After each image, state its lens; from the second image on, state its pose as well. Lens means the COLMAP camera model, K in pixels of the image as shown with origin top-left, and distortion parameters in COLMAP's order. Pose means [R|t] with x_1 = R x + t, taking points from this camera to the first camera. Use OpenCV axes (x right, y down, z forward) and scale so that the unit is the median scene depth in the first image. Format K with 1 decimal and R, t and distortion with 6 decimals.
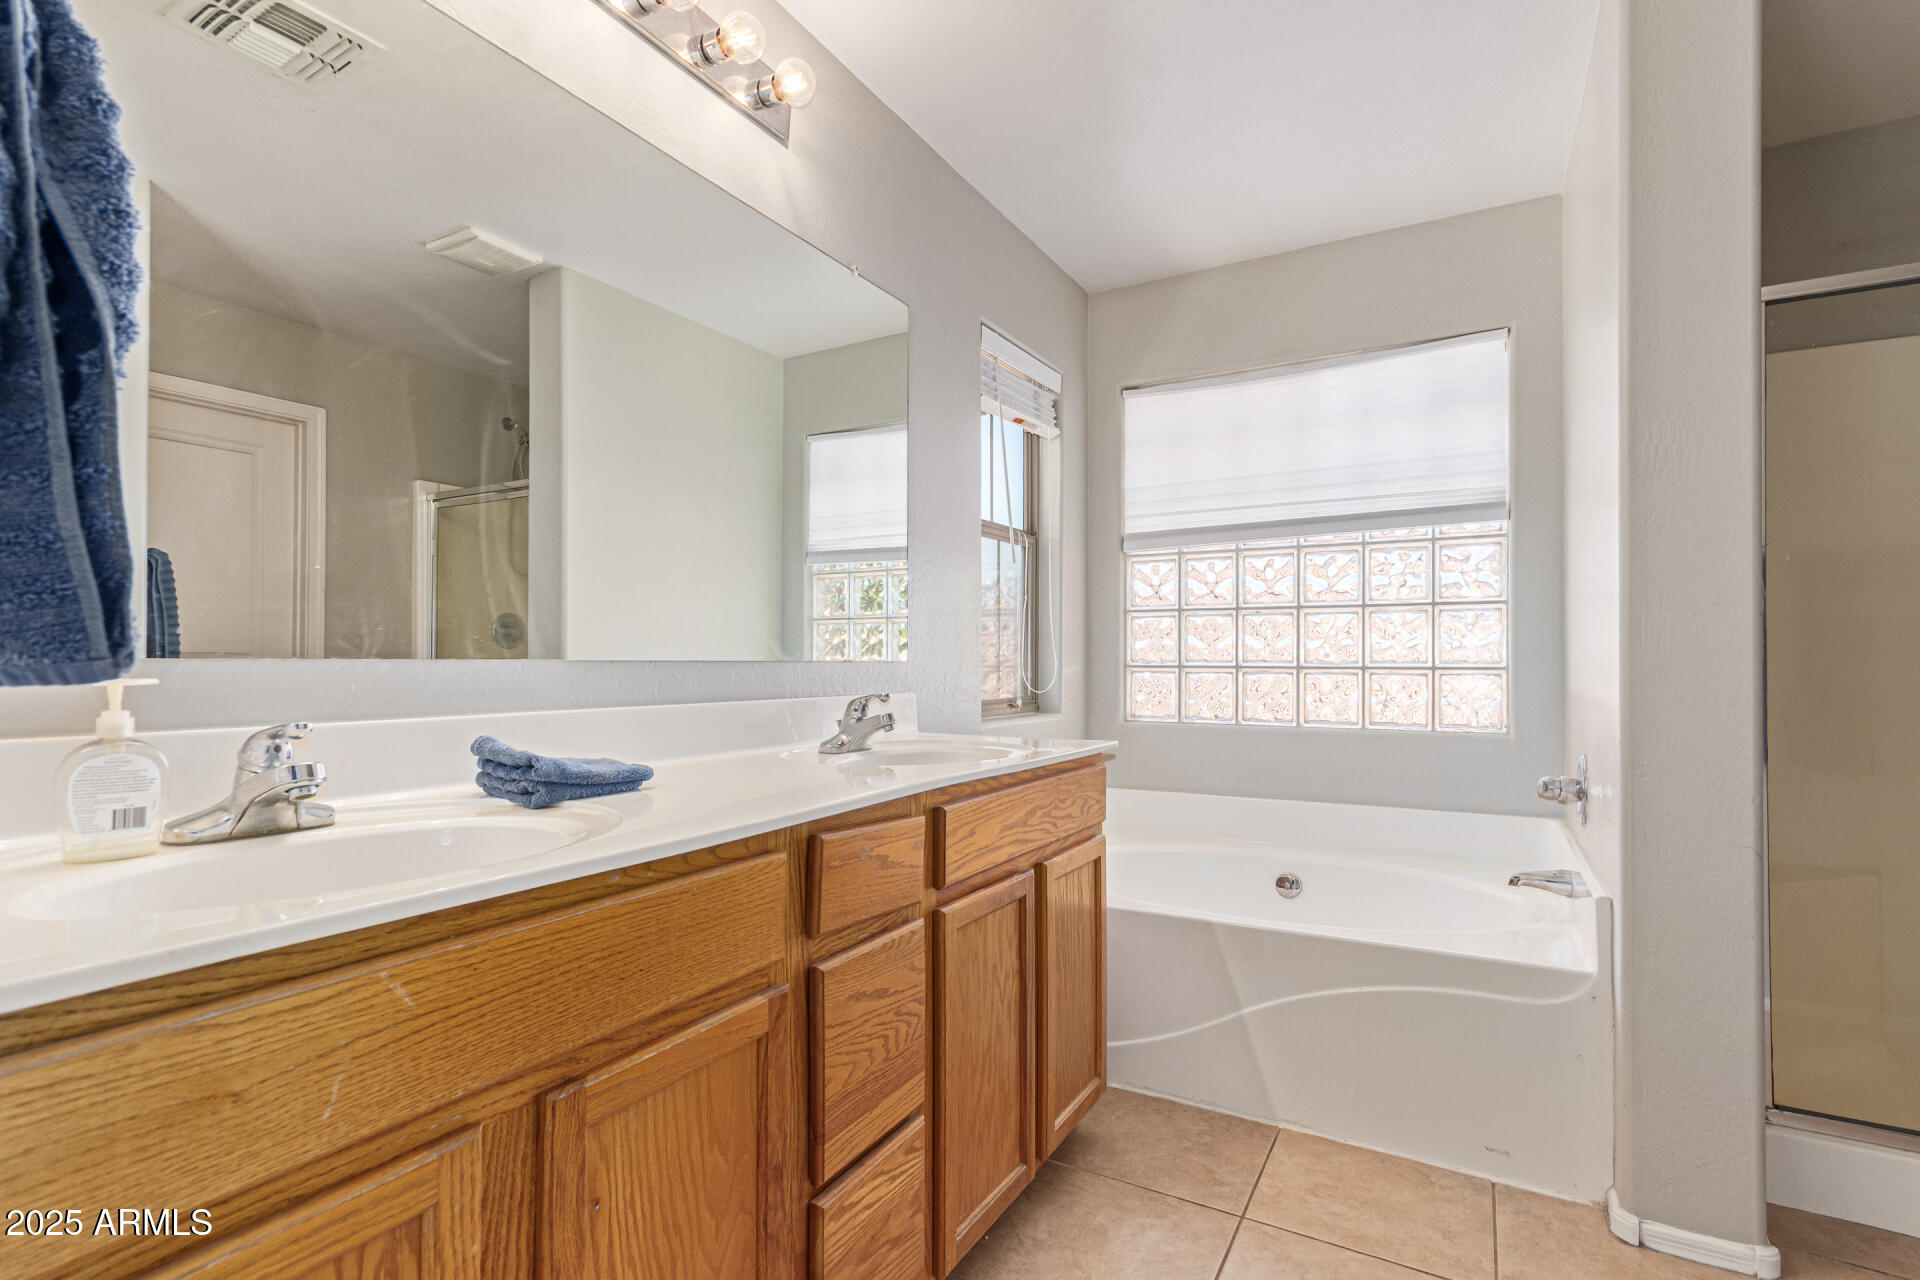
lens RADIAL K [[895.2, 0, 958.0], [0, 895.2, 650.6], [0, 0, 1]] dist [0.002678, 0.001325]
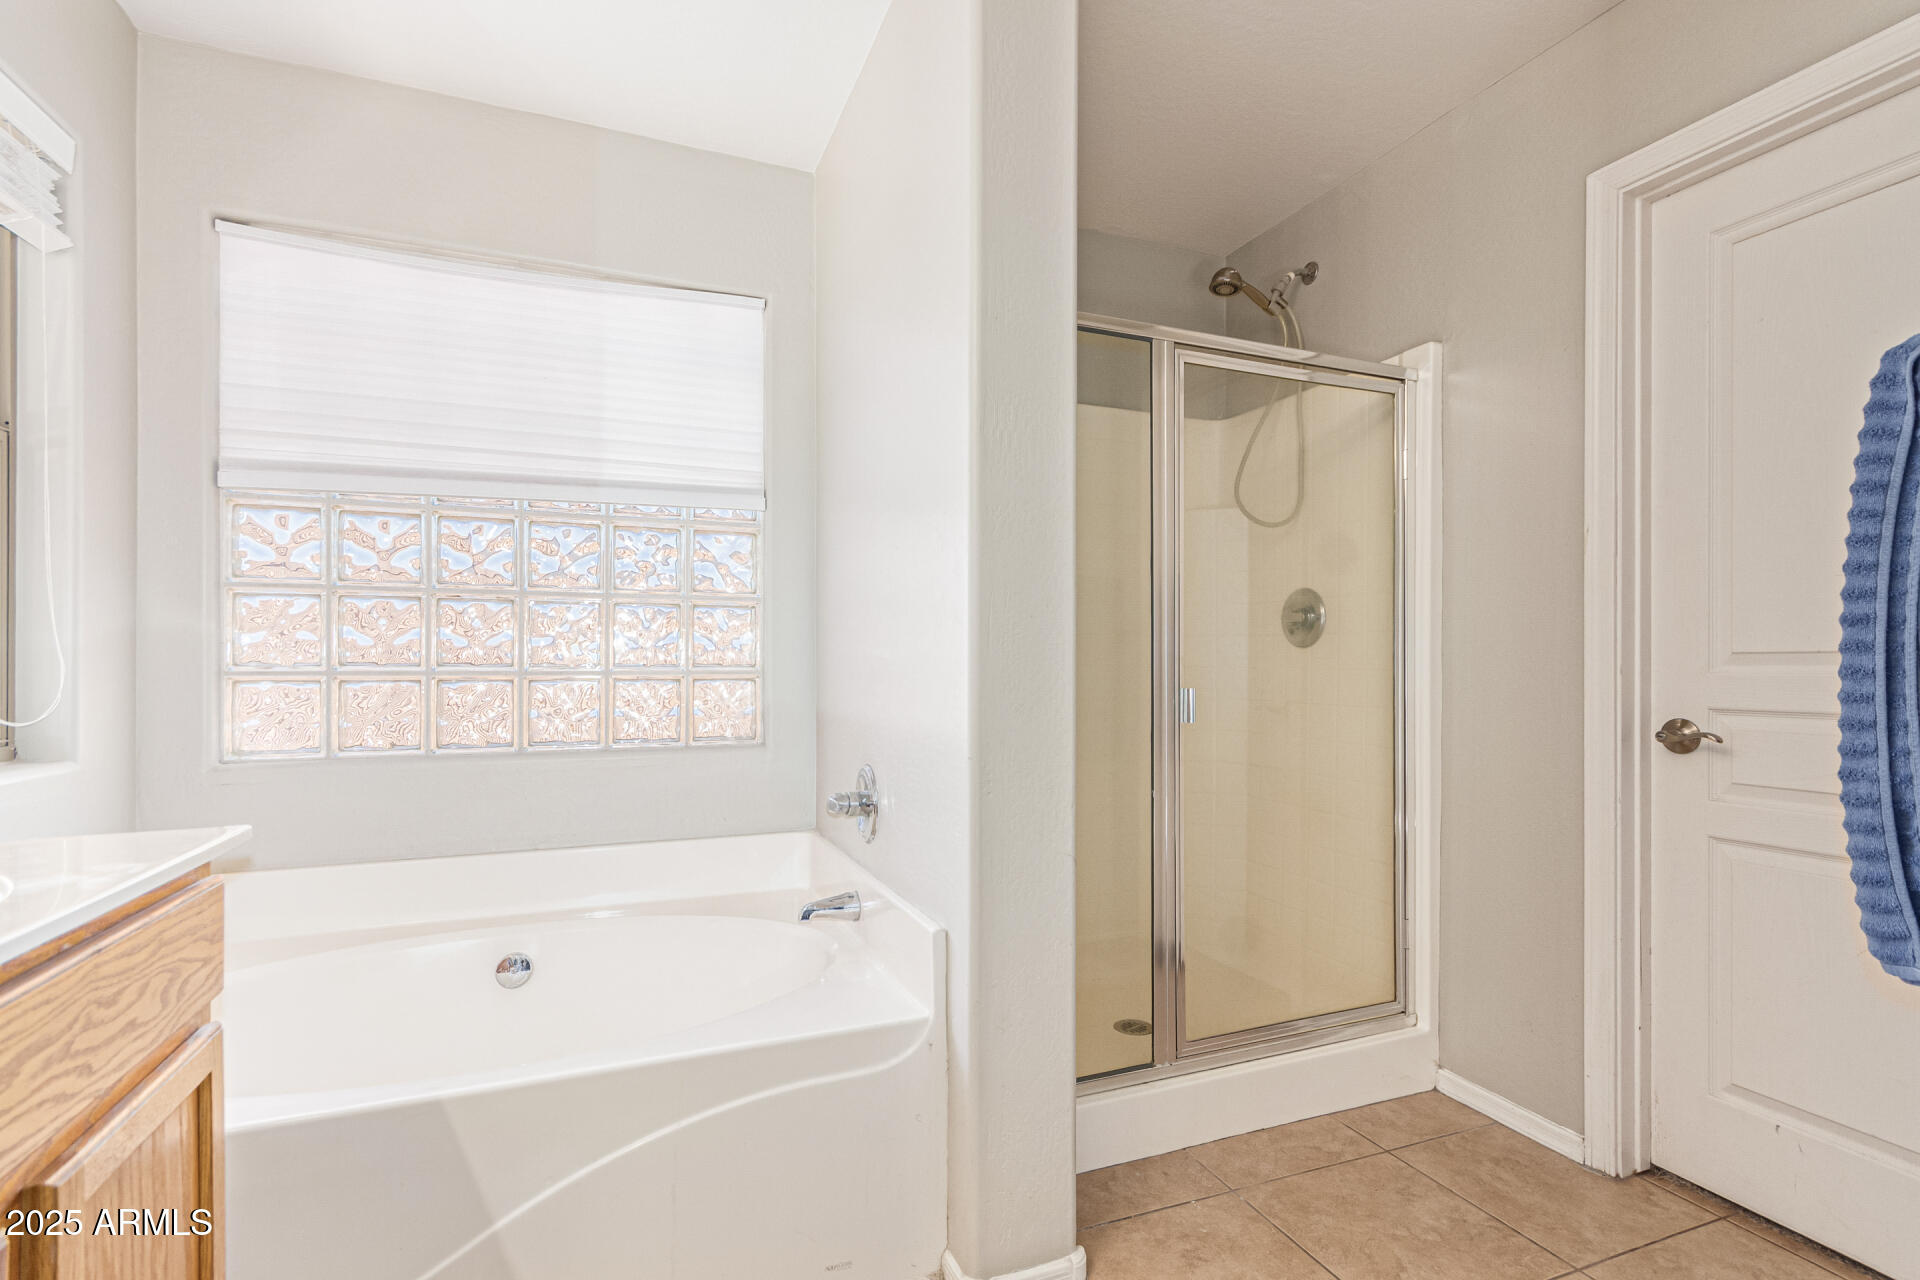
lens RADIAL K [[895.2, 0, 954.4], [0, 895.2, 660.3], [0, 0, 1]] dist [0.002678, 0.001325]
pose [[0.623553, -0.006559, 0.781754, 0.021953], [-0.006233, 0.999891, 0.013360, -0.003796], [-0.781757, -0.013203, 0.623444, 0.275058]]
